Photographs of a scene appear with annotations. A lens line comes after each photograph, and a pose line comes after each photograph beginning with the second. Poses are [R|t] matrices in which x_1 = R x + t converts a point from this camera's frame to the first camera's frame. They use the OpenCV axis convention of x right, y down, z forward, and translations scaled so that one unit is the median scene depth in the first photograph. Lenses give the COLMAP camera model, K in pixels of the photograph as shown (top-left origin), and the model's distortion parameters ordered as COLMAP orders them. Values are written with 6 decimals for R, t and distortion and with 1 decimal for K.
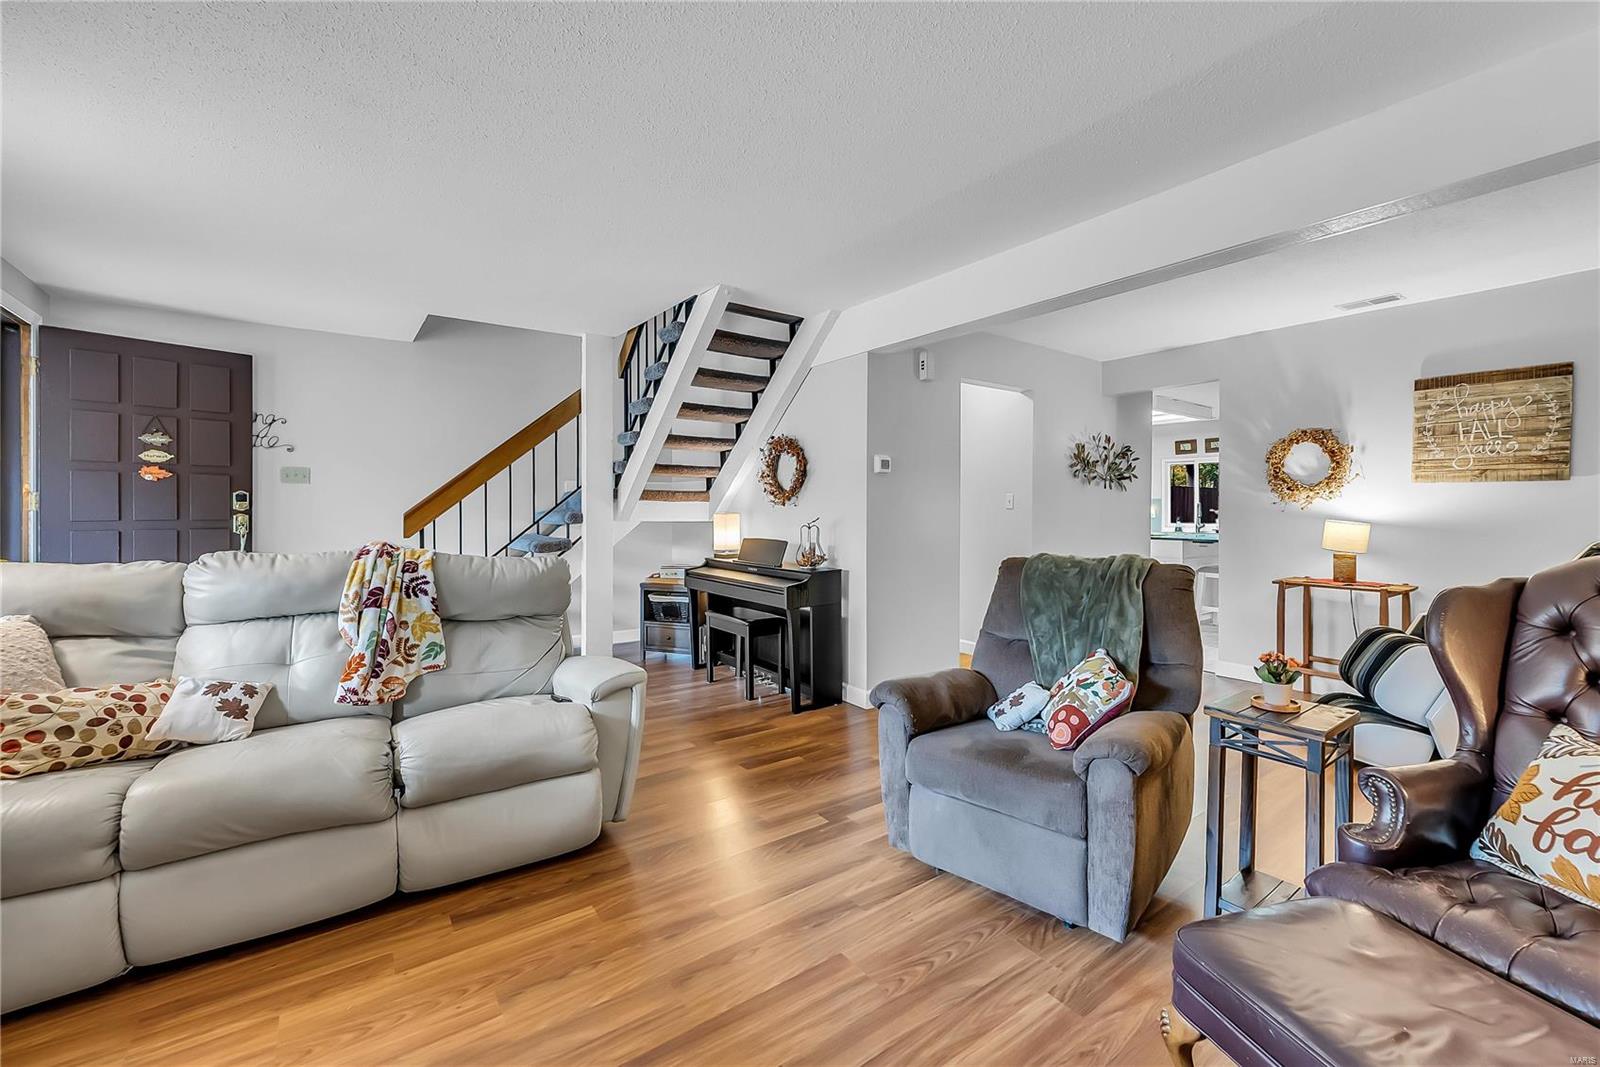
lens RADIAL K [[648.8, 0, 807.6], [0, 648.8, 508.6], [0, 0, 1]] dist [0.001563, -0.000276]
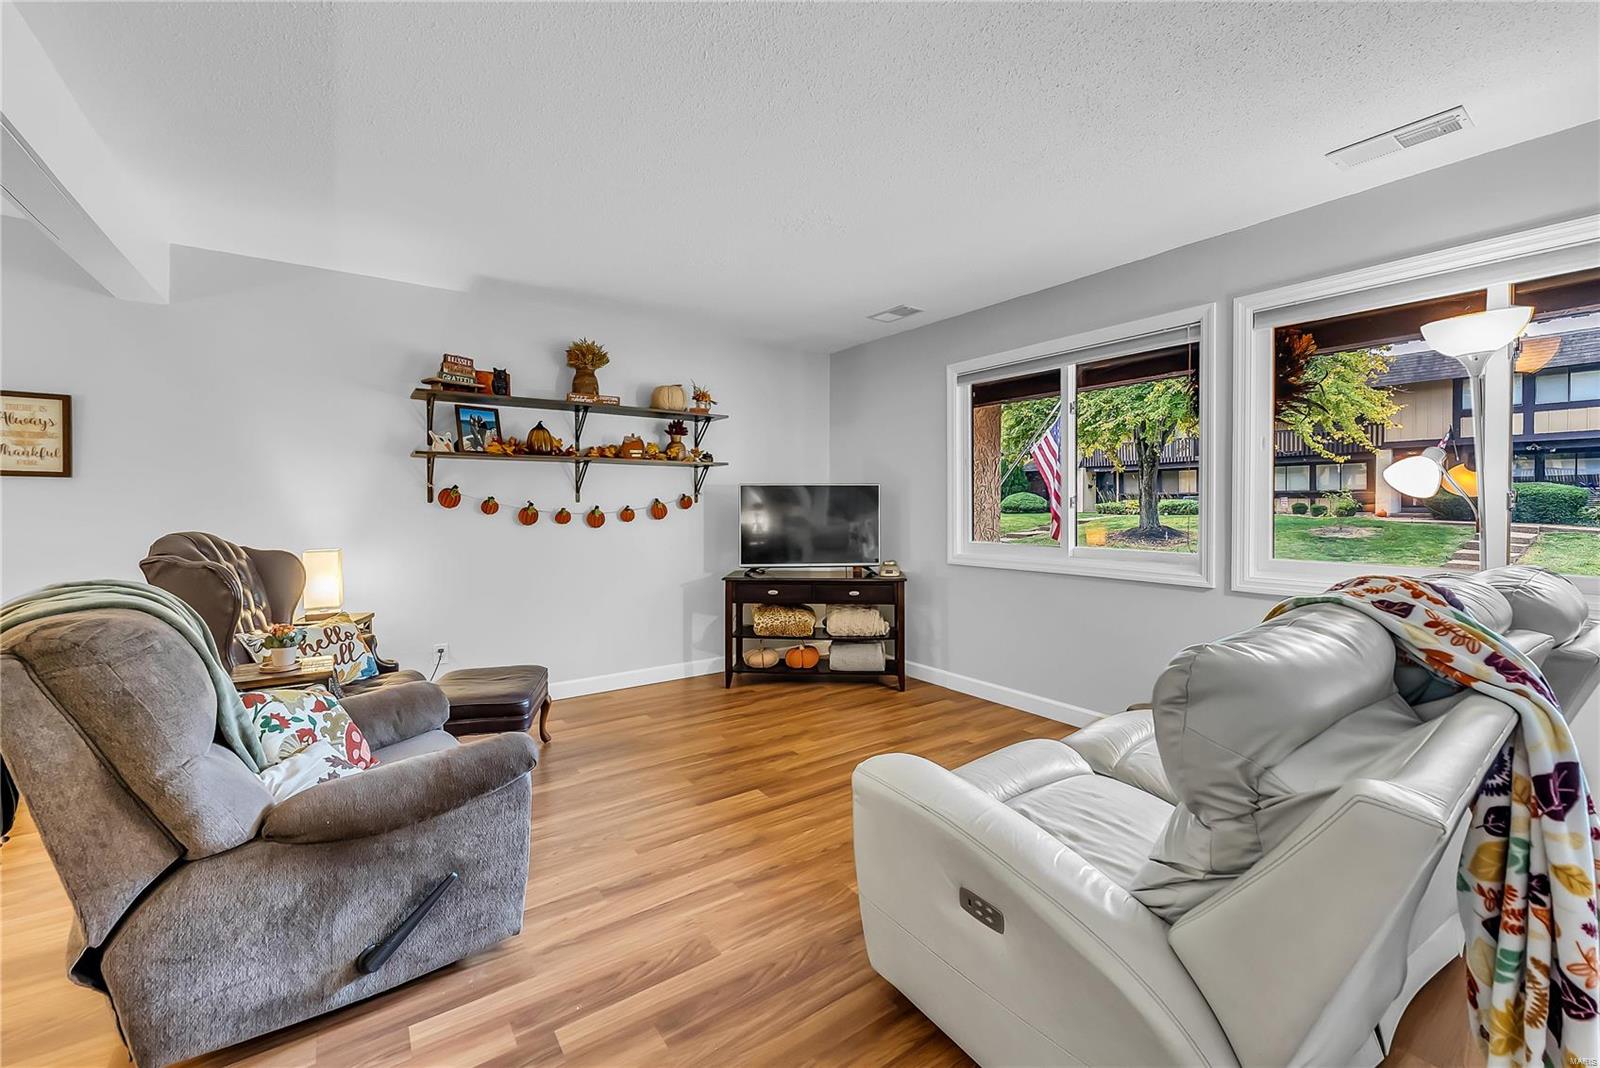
lens RADIAL K [[648.8, 0, 799.1], [0, 648.8, 511.5], [0, 0, 1]] dist [0.001563, -0.000276]
pose [[-0.999986, -0.000082, 0.005303, -0.118503], [-0.000034, 0.999960, 0.008970, 0.000937], [-0.005303, 0.008970, -0.999946, 0.984824]]
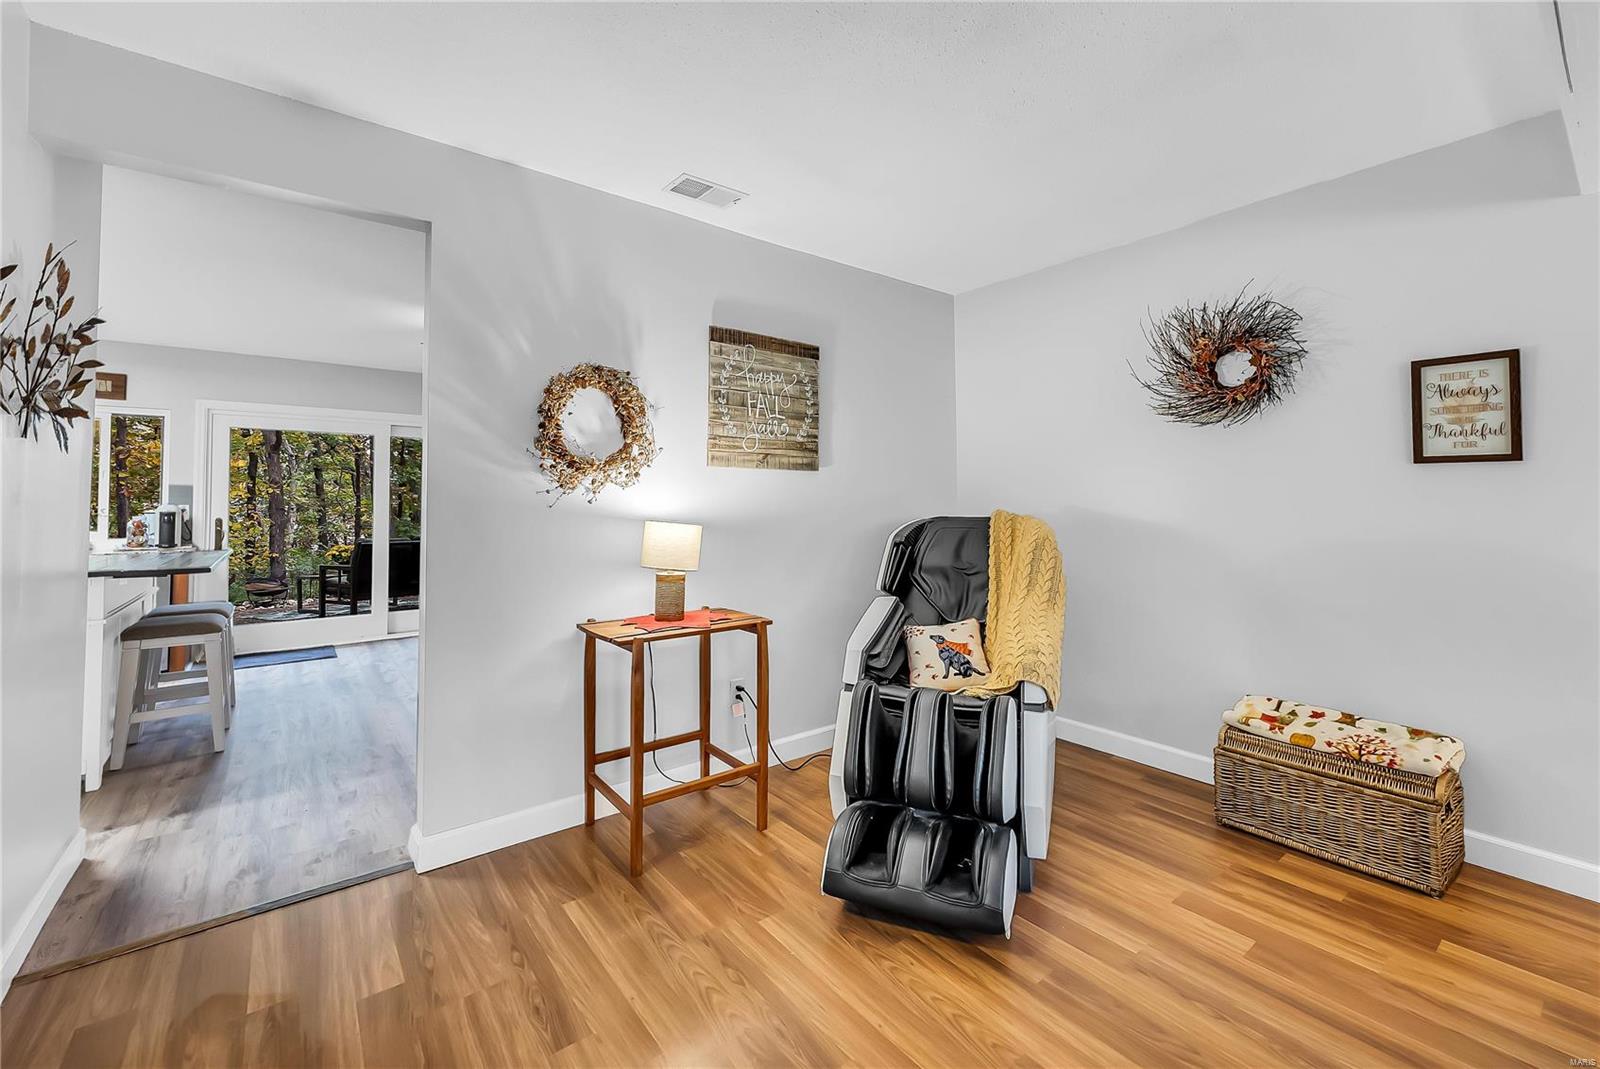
lens RADIAL K [[648.8, 0, 810.8], [0, 648.8, 480.2], [0, 0, 1]] dist [0.001563, -0.000276]
pose [[-0.052804, 0.031852, 0.998097, 0.193006], [0.004469, 0.999489, -0.031660, -0.000405], [-0.998595, 0.002788, -0.052919, 0.873561]]
